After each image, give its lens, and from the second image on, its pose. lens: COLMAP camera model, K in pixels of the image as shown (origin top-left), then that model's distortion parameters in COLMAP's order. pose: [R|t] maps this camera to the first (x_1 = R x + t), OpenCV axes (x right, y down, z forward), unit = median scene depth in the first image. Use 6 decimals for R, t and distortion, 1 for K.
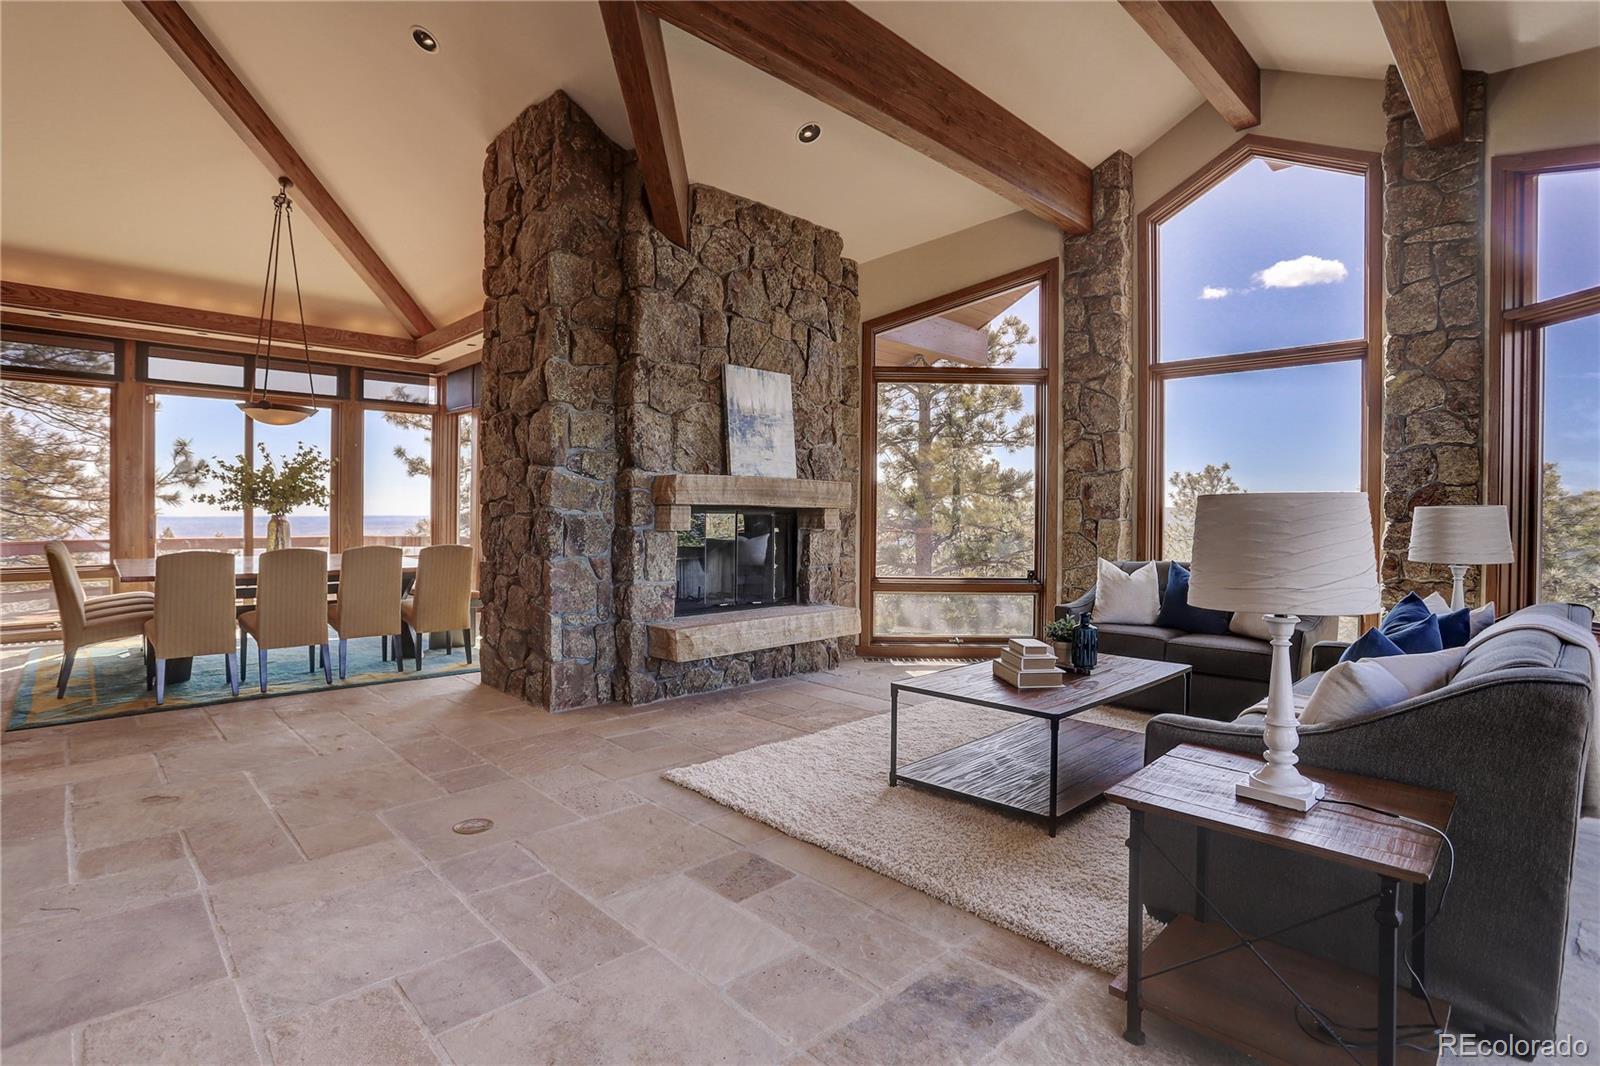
lens RADIAL K [[786.0, 0, 795.0], [0, 786.0, 519.2], [0, 0, 1]] dist [-0.046534, 0.016095]
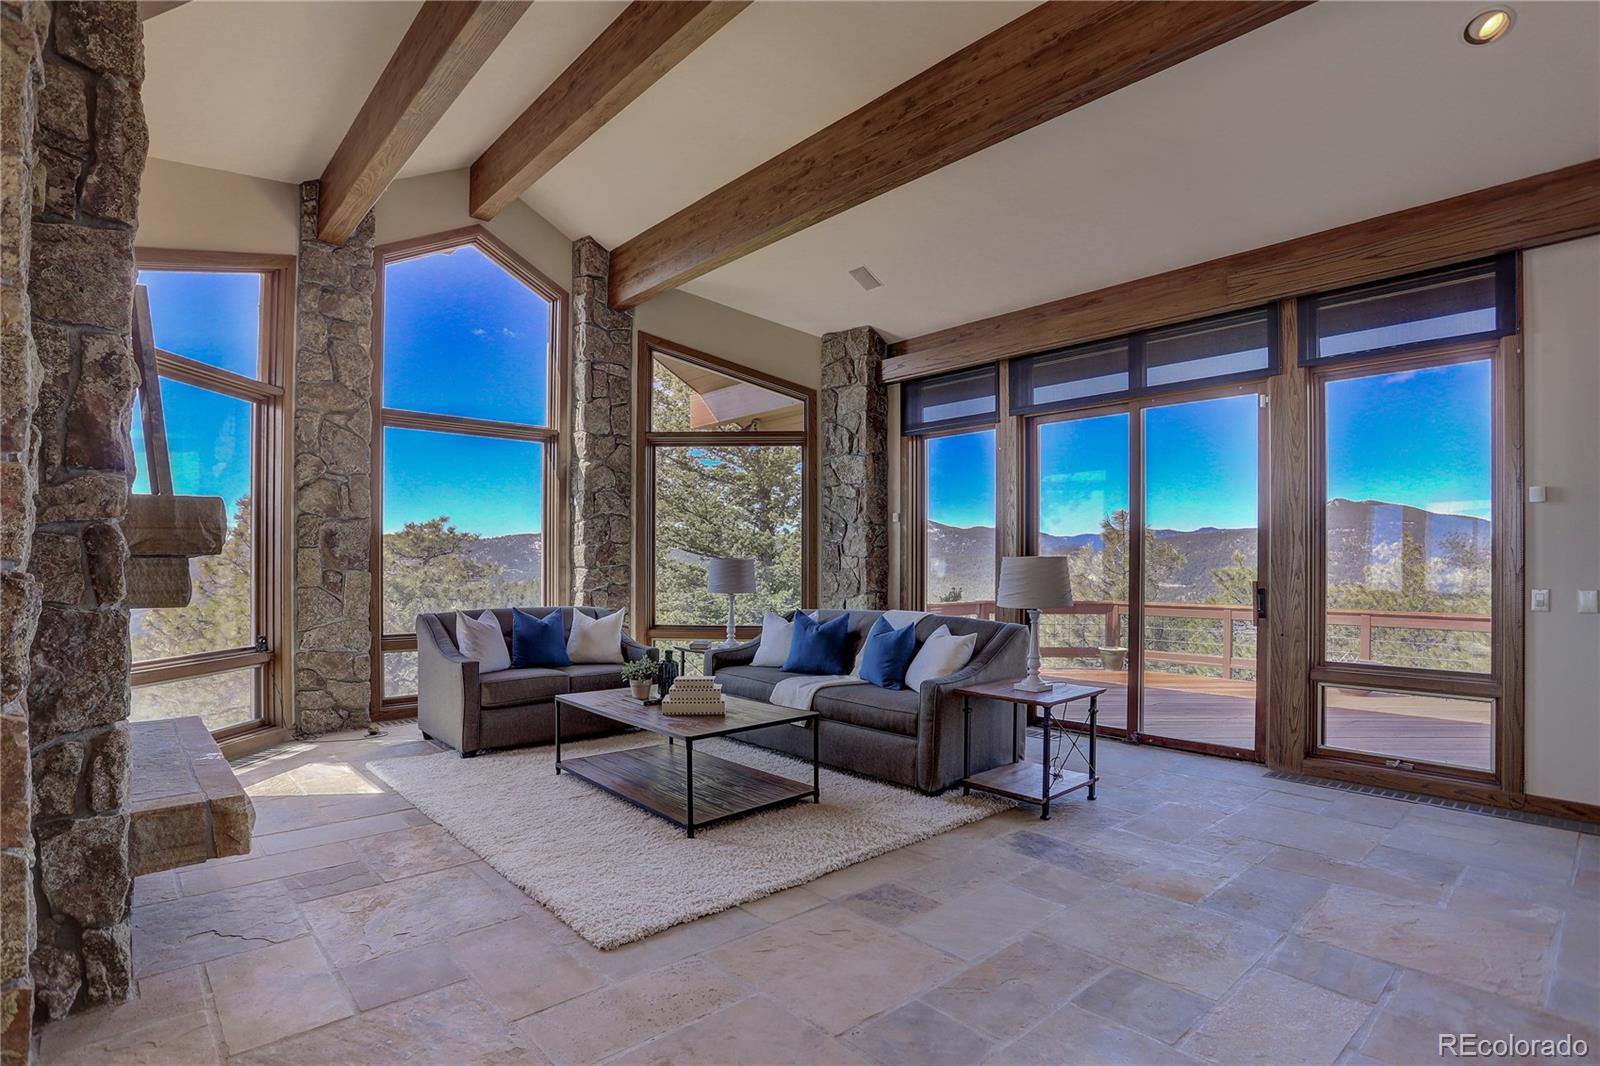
lens RADIAL K [[786.0, 0, 799.3], [0, 786.0, 560.6], [0, 0, 1]] dist [-0.046534, 0.016095]
pose [[0.038254, -0.003931, 0.999260, -0.626334], [0.010691, 0.999937, 0.003525, -0.012105], [-0.999211, 0.010549, 0.038294, 0.589701]]
